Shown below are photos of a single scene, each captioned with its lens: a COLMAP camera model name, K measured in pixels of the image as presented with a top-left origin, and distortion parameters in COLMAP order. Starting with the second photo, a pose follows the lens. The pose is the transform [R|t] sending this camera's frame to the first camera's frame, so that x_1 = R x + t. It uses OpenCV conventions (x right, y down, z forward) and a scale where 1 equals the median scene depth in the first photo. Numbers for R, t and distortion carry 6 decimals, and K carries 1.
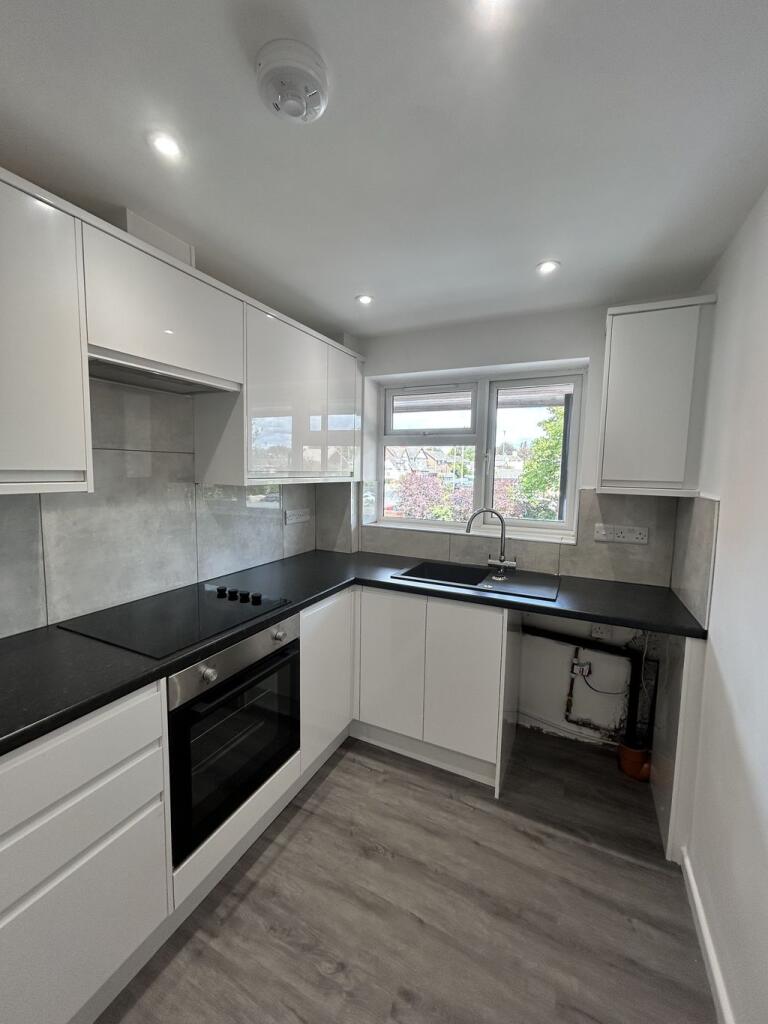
lens RADIAL K [[414.2, 0, 384.0], [0, 414.2, 512.0], [0, 0, 1]] dist [-0.000533, -0.000244]
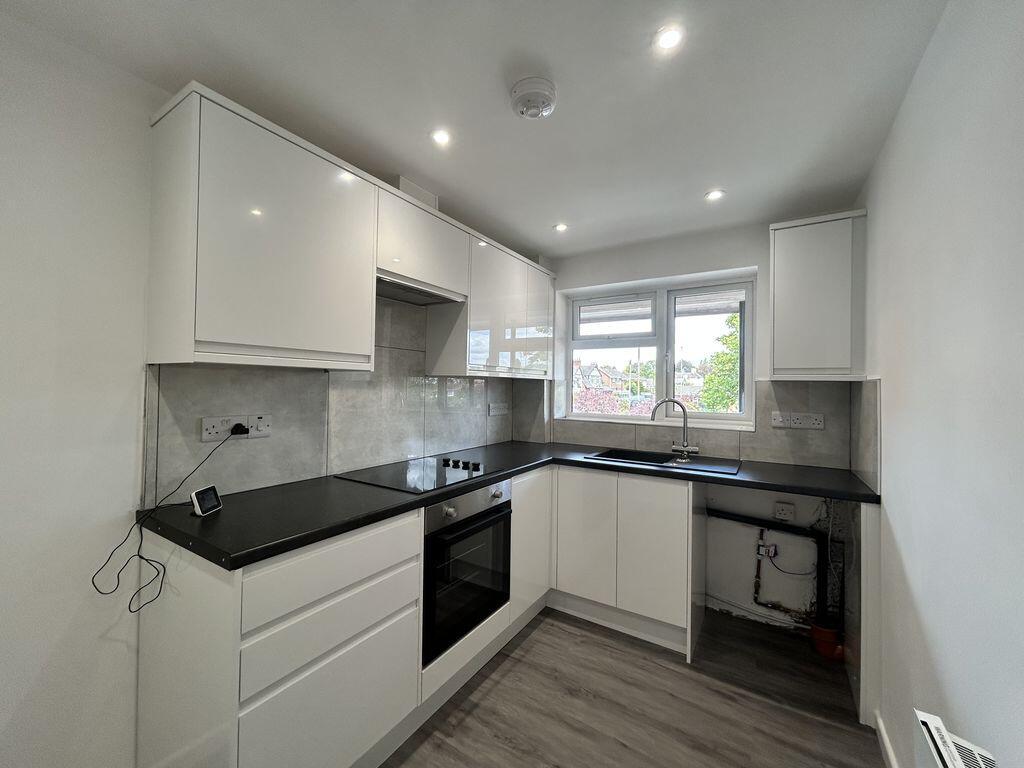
lens RADIAL K [[414.2, 0, 508.4], [0, 414.2, 383.5], [0, 0, 1]] dist [-0.000533, -0.000244]
pose [[0.993089, -0.005839, -0.117220, -0.063446], [-0.007455, 0.993606, -0.112654, 0.095413], [0.117128, 0.112749, 0.986696, -0.198878]]
